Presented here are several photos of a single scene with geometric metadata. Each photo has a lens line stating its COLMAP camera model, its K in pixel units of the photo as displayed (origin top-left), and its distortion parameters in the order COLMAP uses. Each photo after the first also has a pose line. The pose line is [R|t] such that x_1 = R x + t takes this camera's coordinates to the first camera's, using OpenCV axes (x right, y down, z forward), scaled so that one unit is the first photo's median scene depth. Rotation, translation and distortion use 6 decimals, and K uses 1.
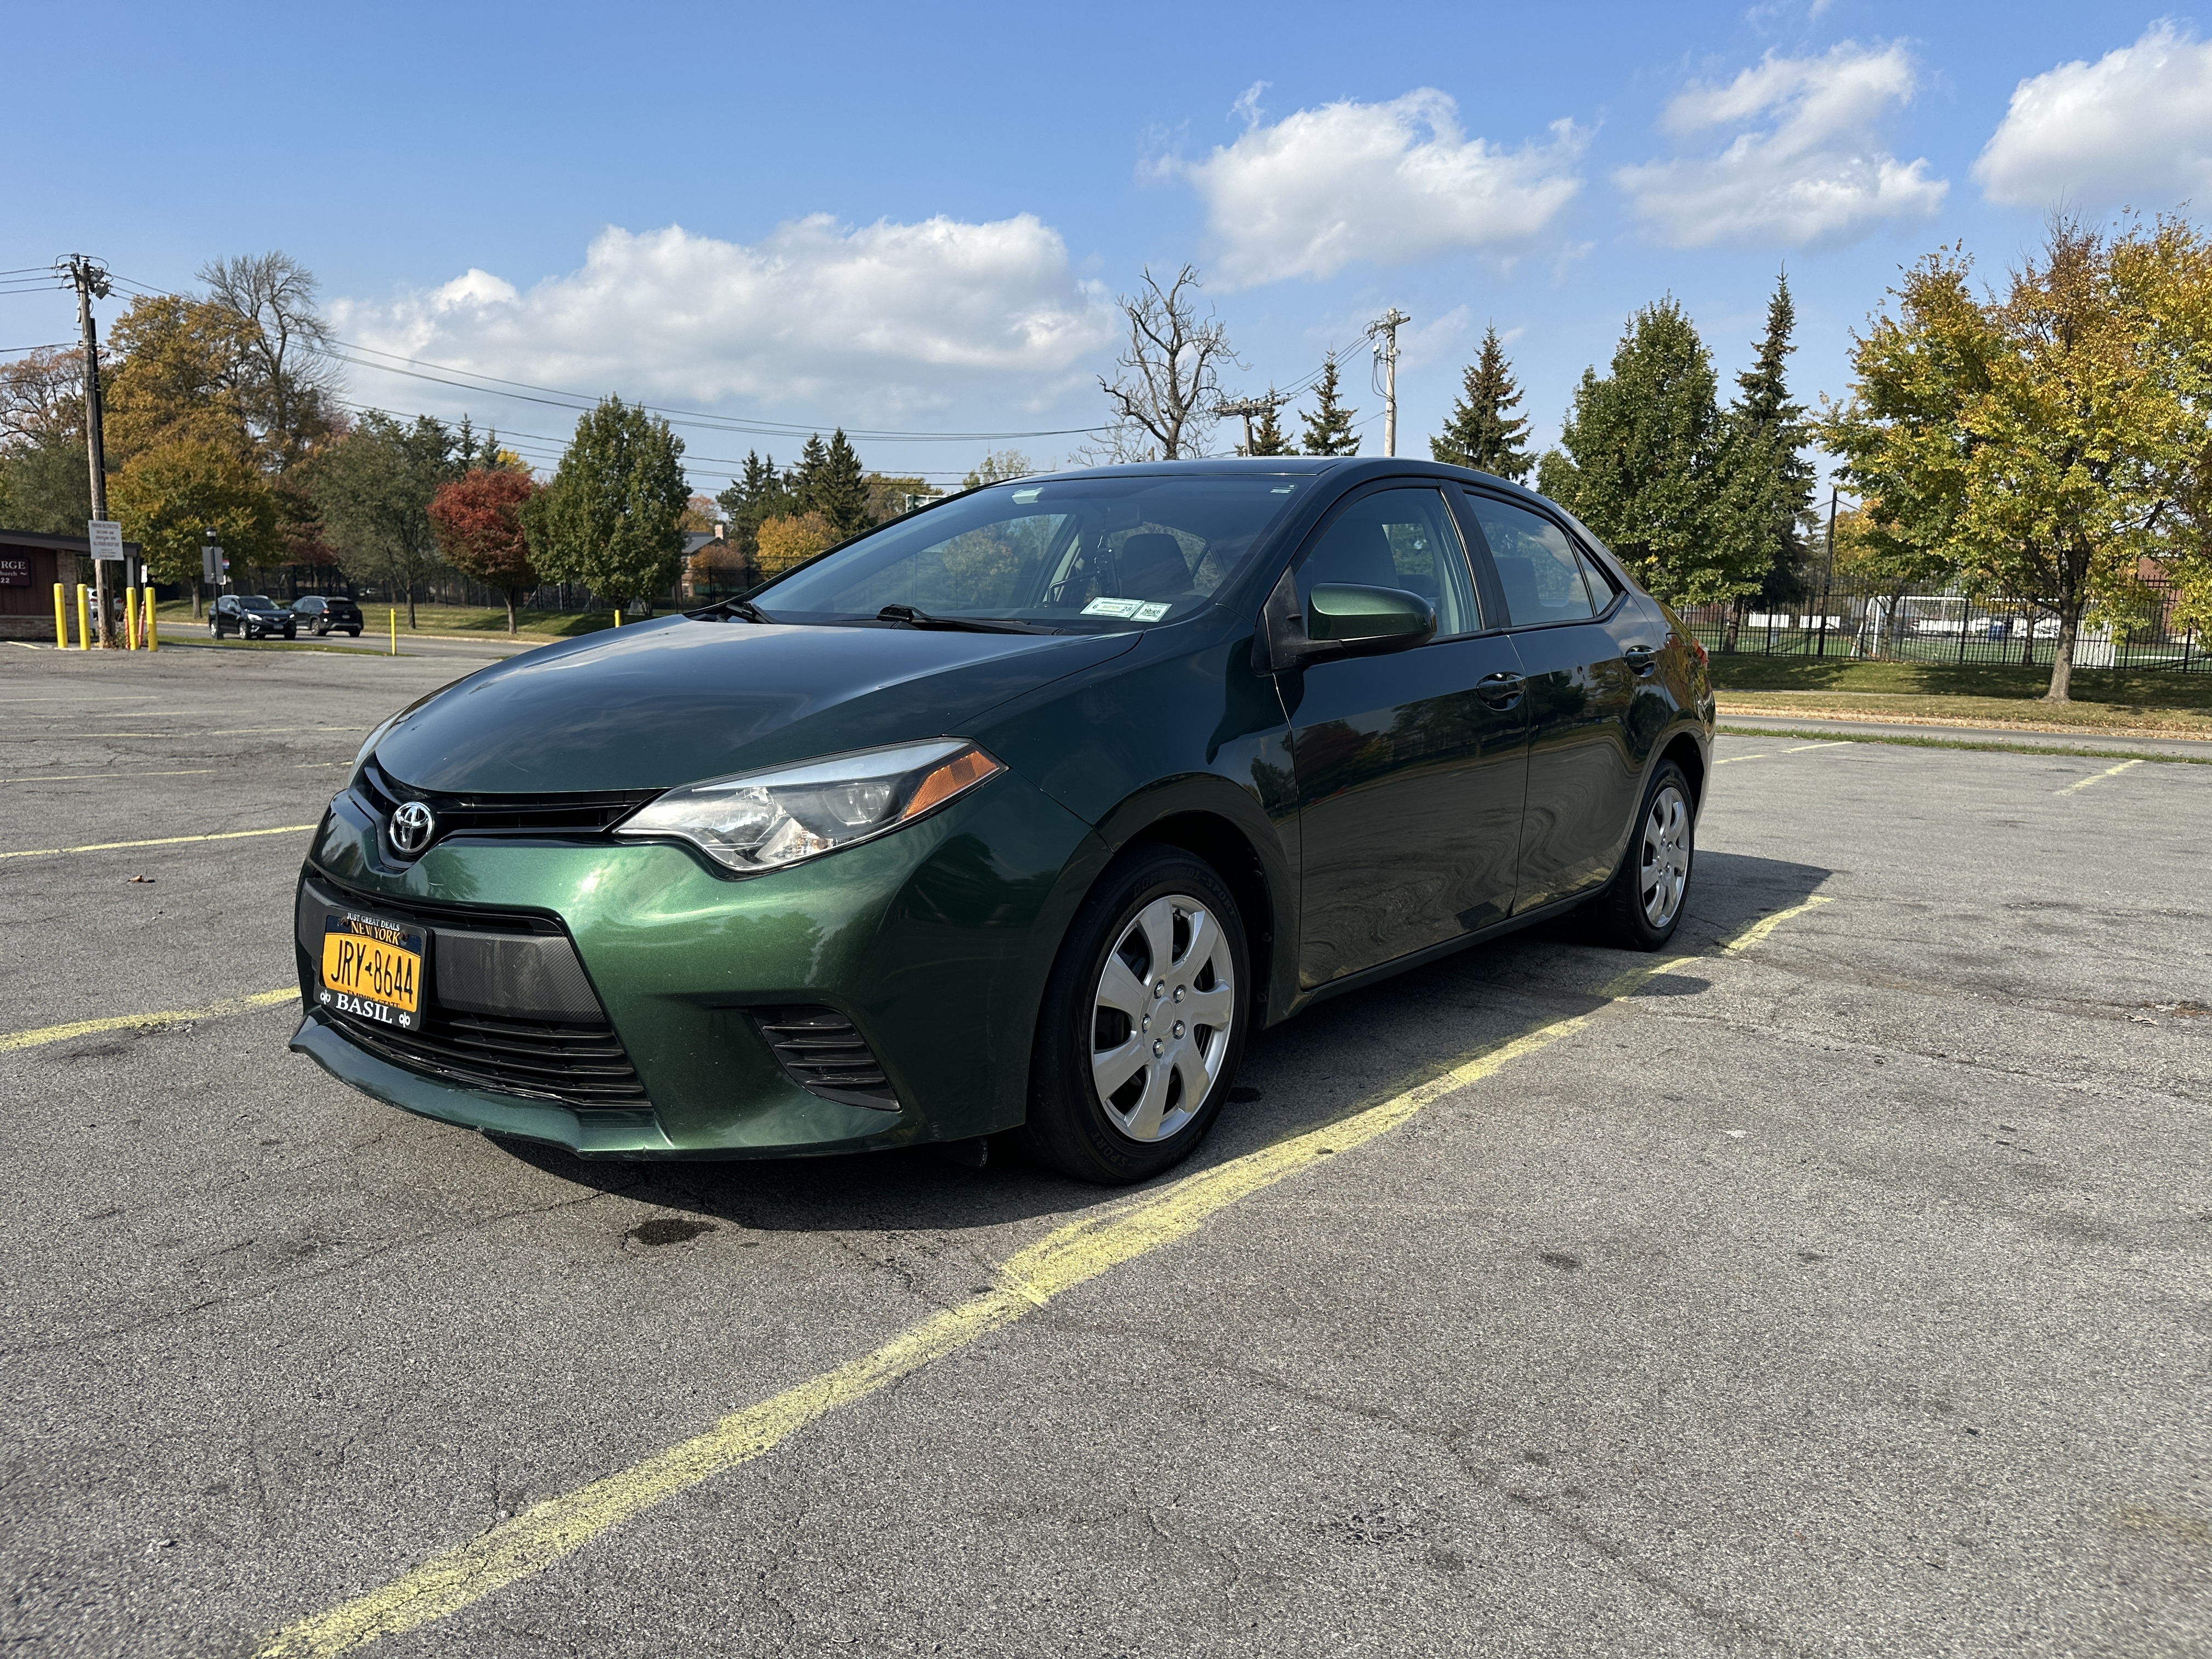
lens RADIAL K [[1568.9, 0, 1120.2], [0, 1568.9, 831.0], [0, 0, 1]] dist [0.039441, -0.051827]
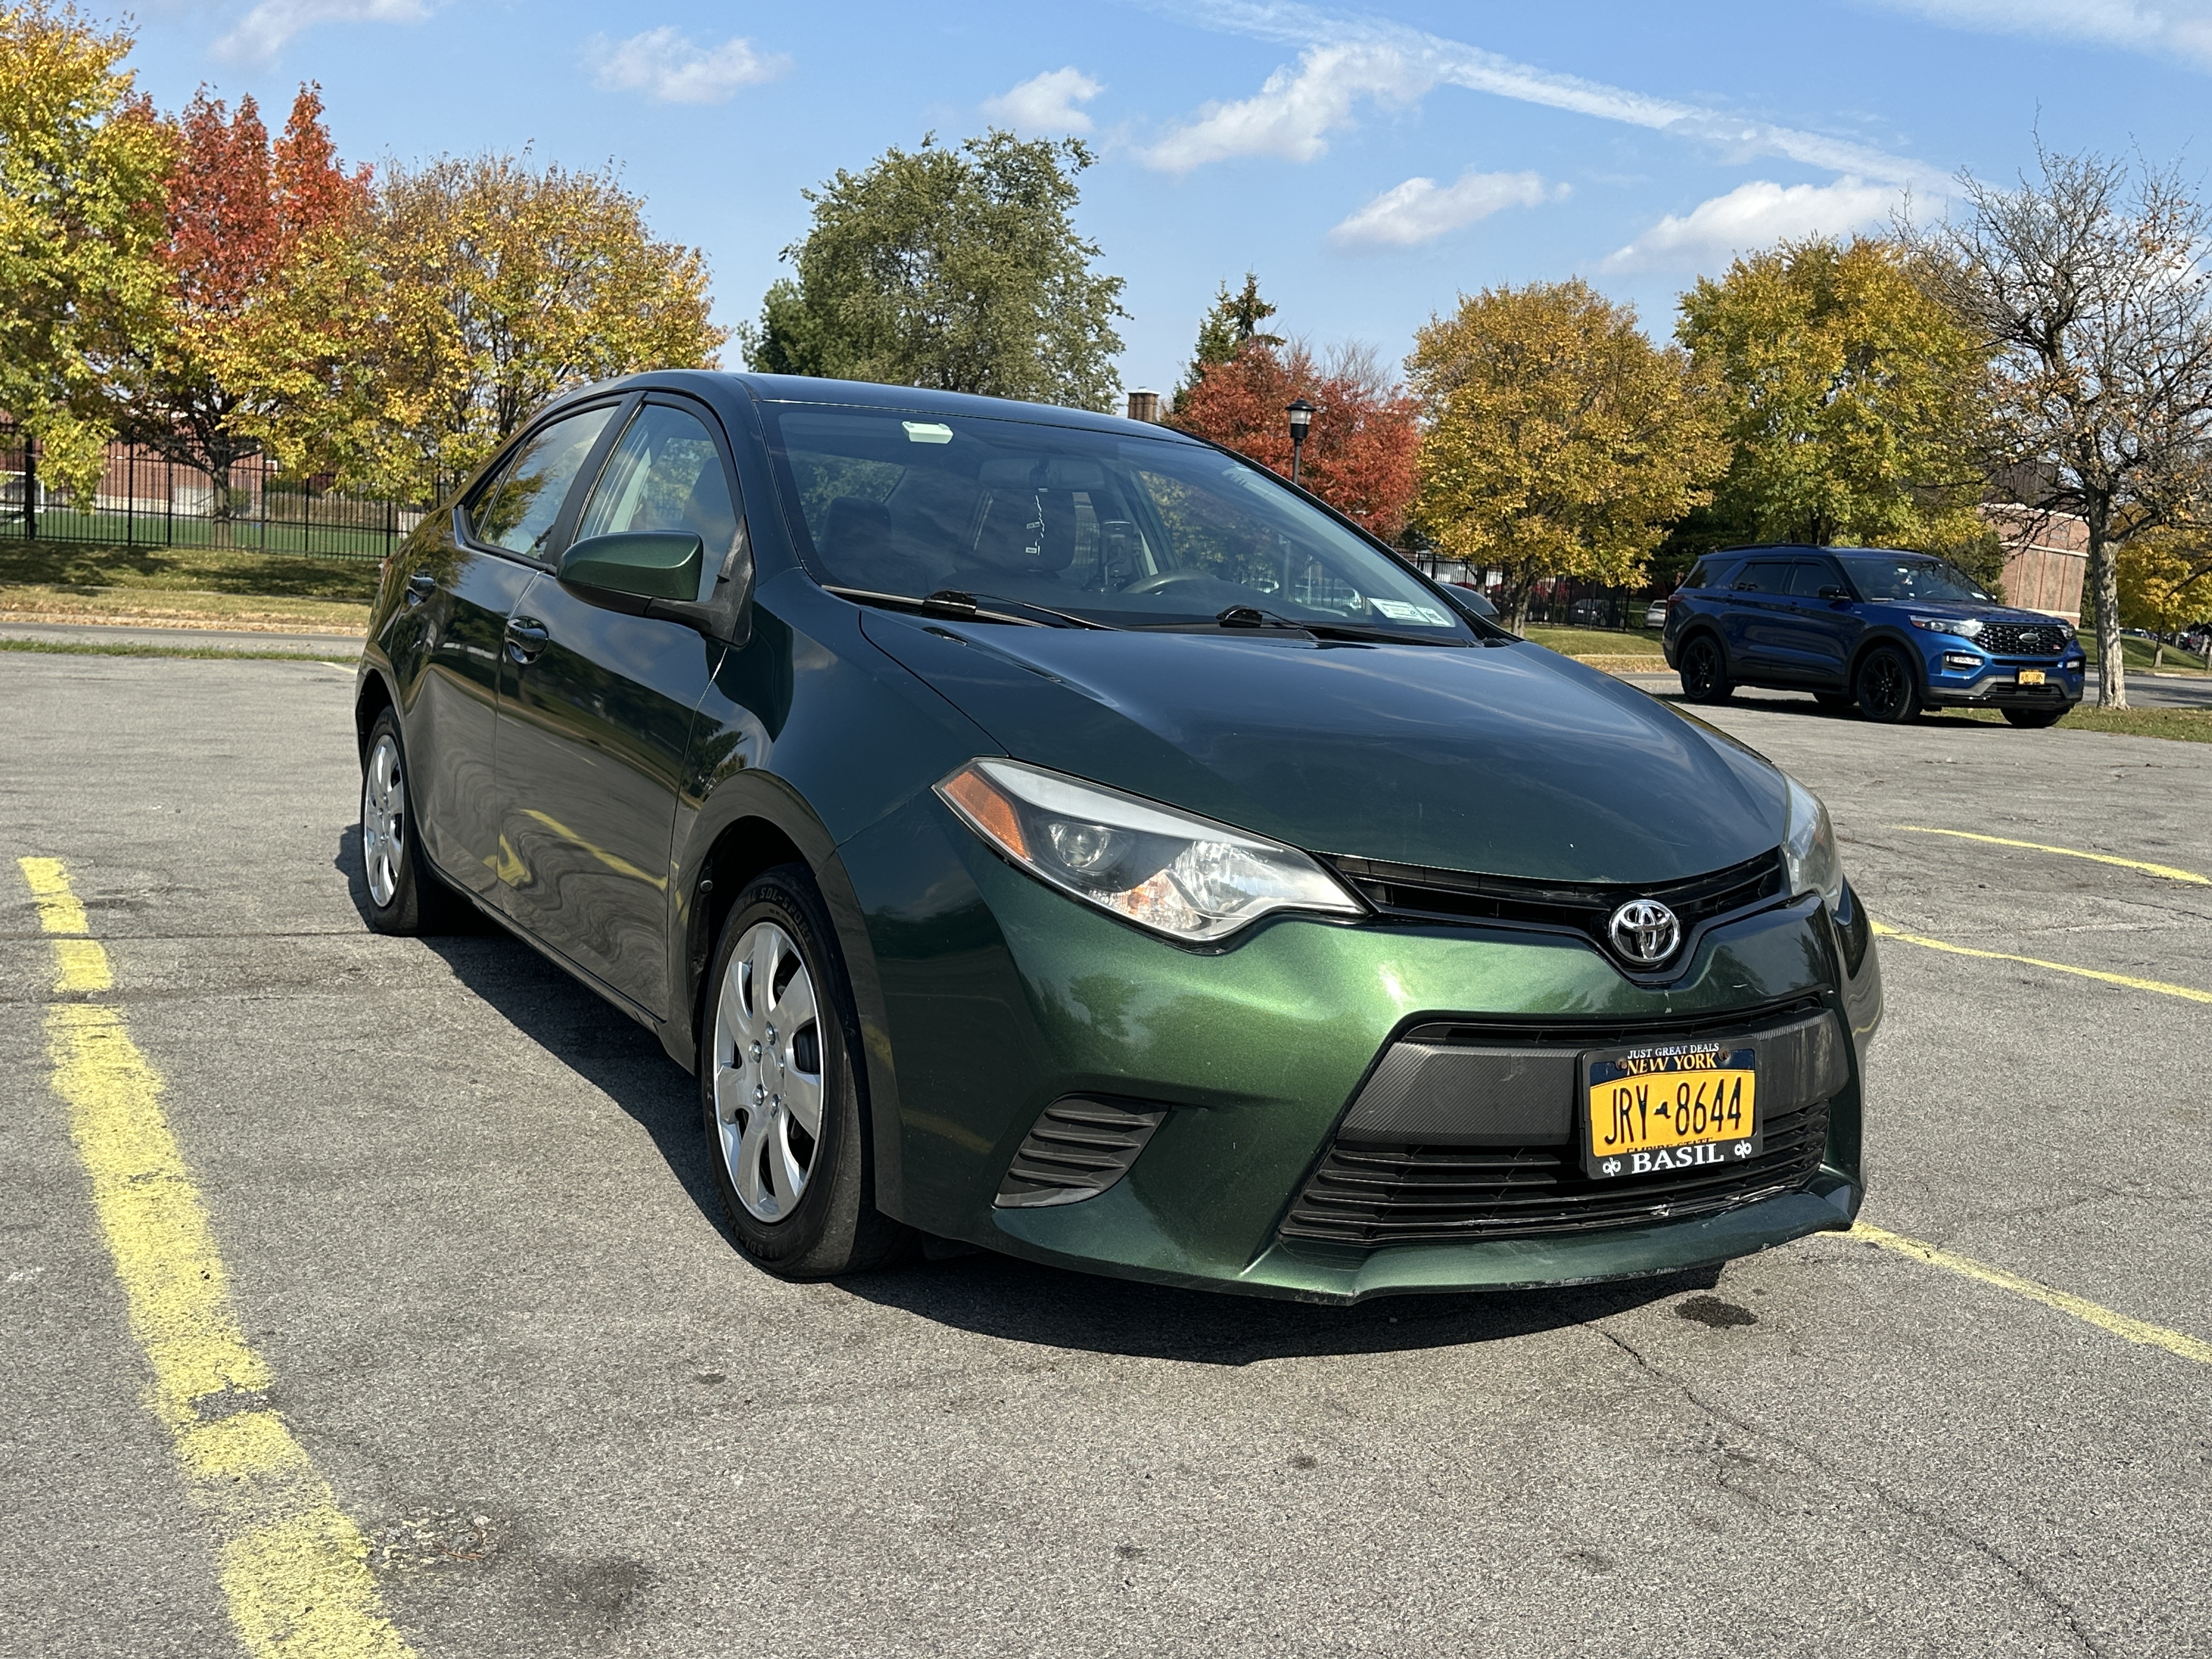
lens RADIAL K [[2077.0, 0, 1106.0], [0, 2077.0, 829.5], [0, 0, 1]] dist [0.138205, -0.204130]
pose [[0.382246, -0.111961, 0.917253, -0.132743], [0.069578, 0.993302, 0.092249, -0.014817], [-0.921437, 0.028559, 0.387476, 0.072475]]
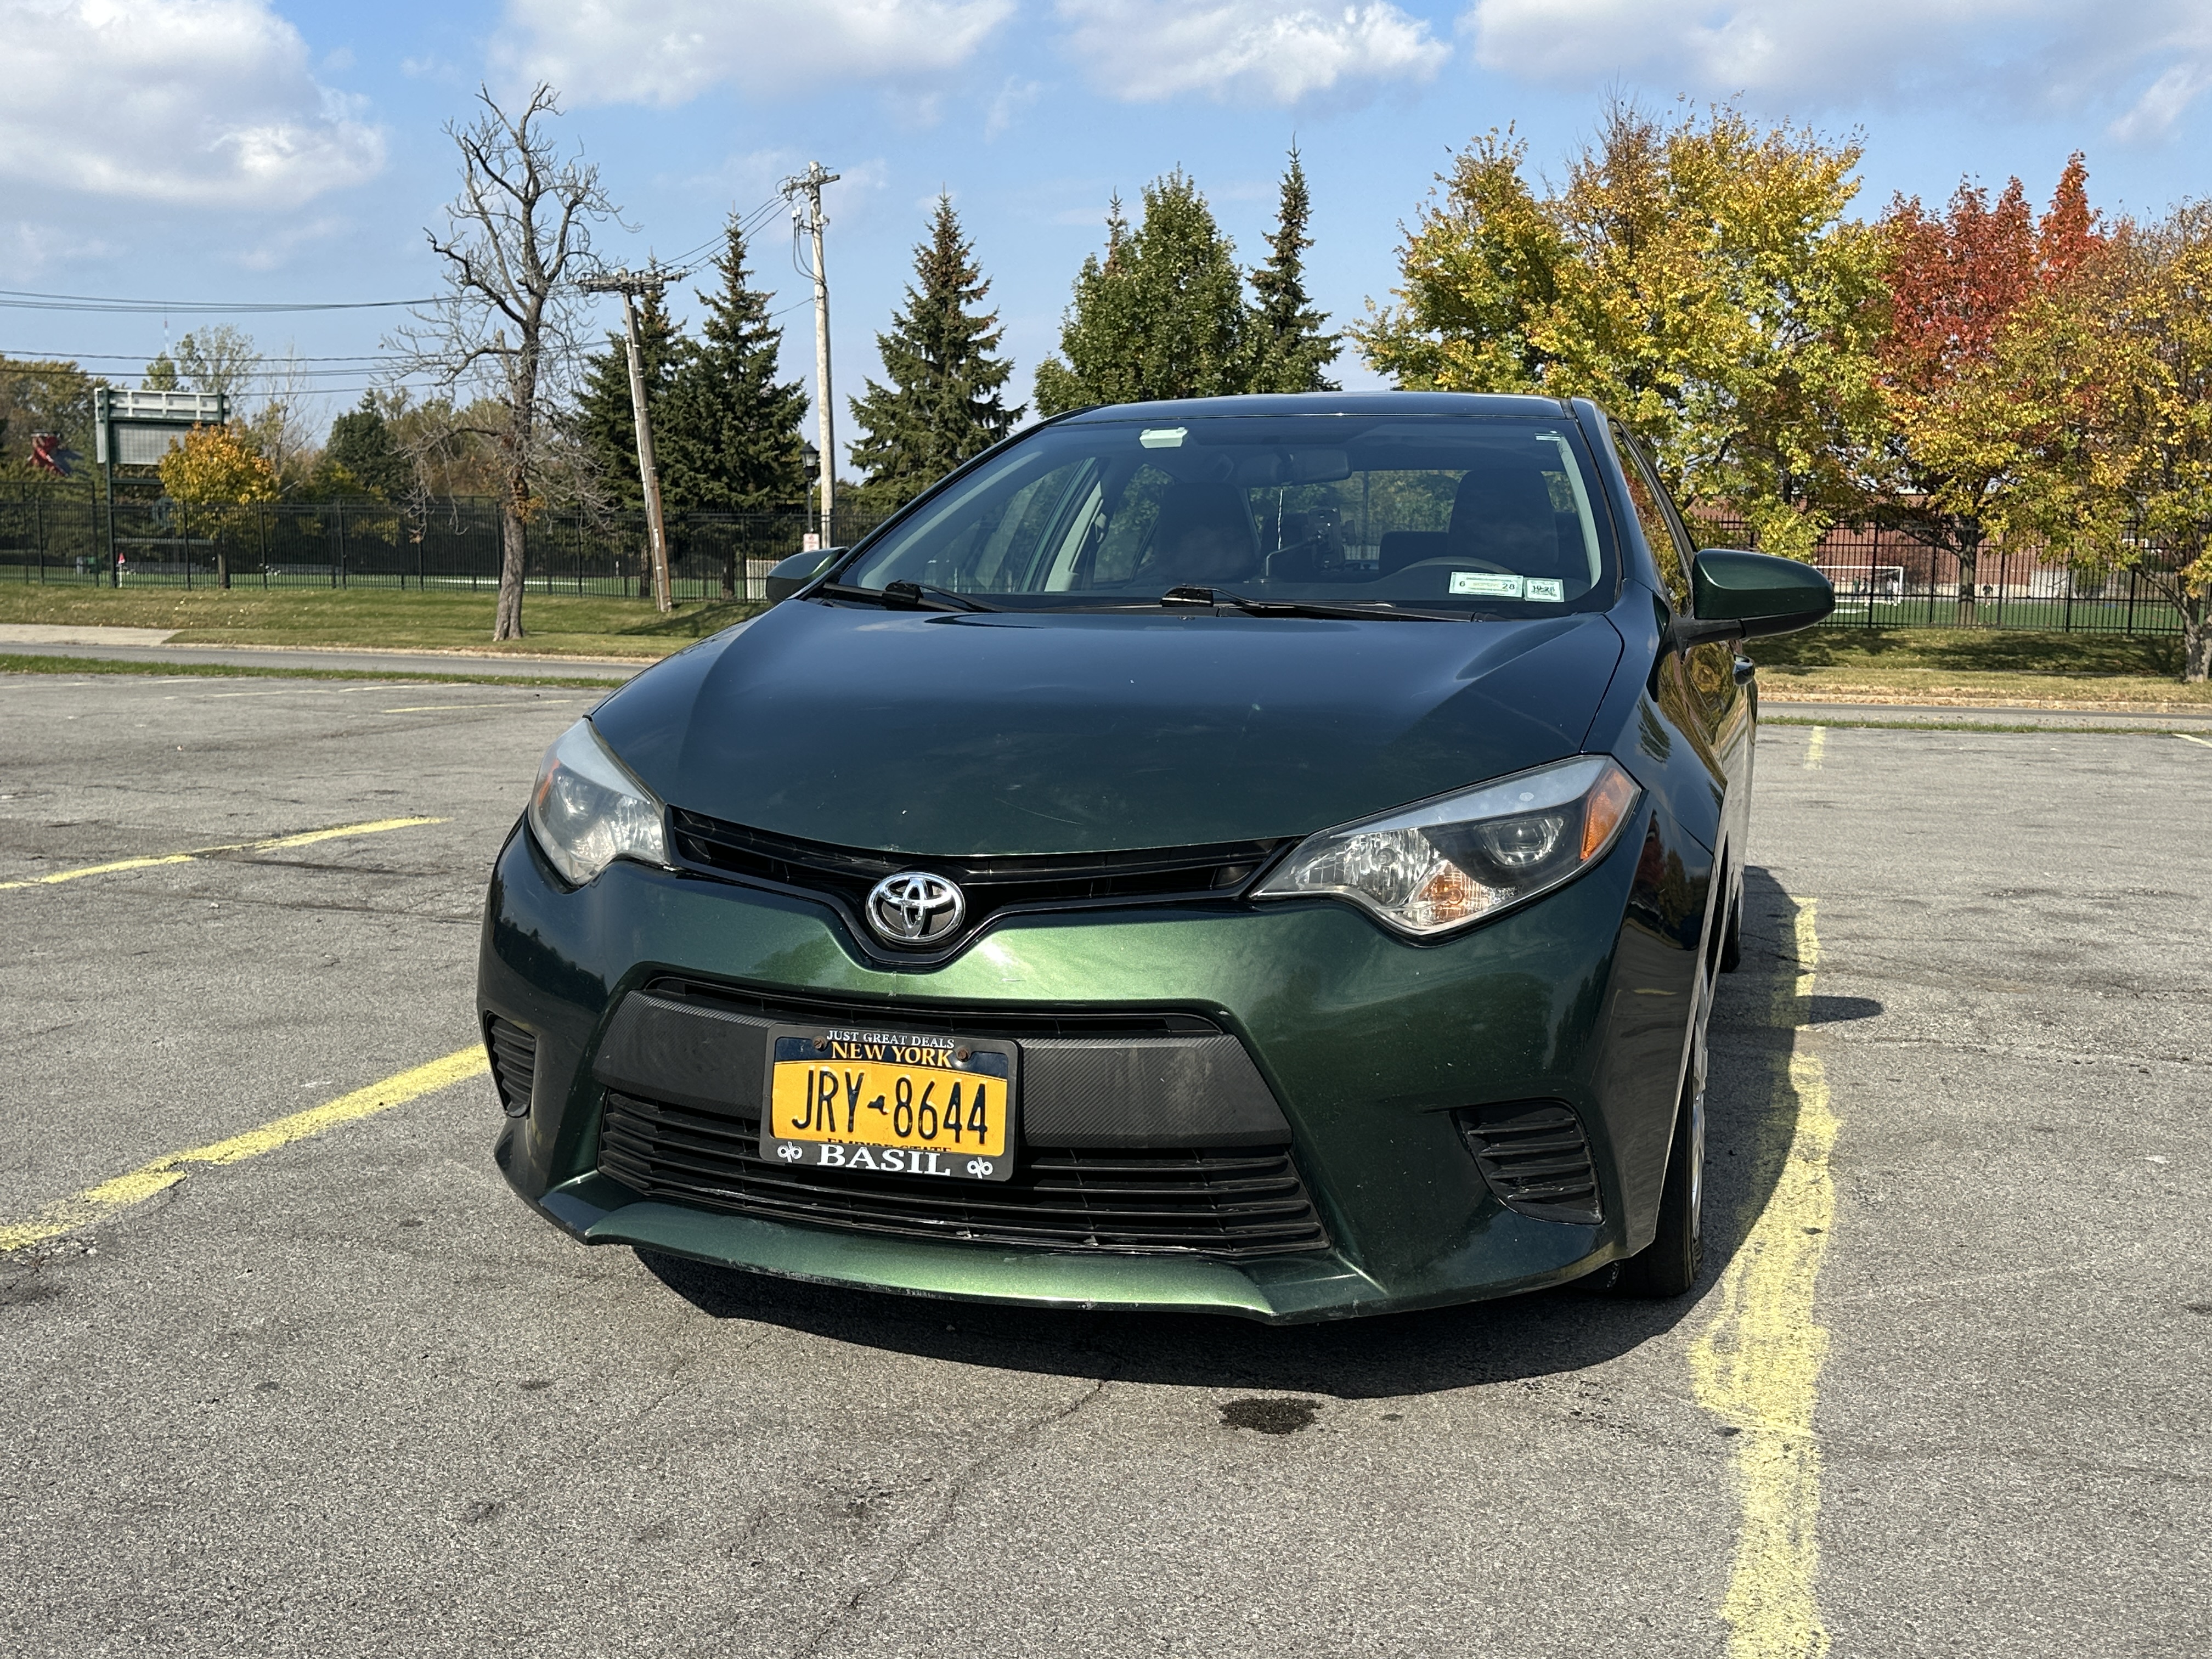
lens RADIAL K [[2067.8, 0, 1116.2], [0, 2067.8, 822.0], [0, 0, 1]] dist [0.191770, -0.402307]
pose [[0.943256, -0.046144, 0.328844, -0.058350], [0.050481, 0.998714, -0.004658, -0.002708], [-0.328206, 0.020994, 0.944373, 0.005746]]
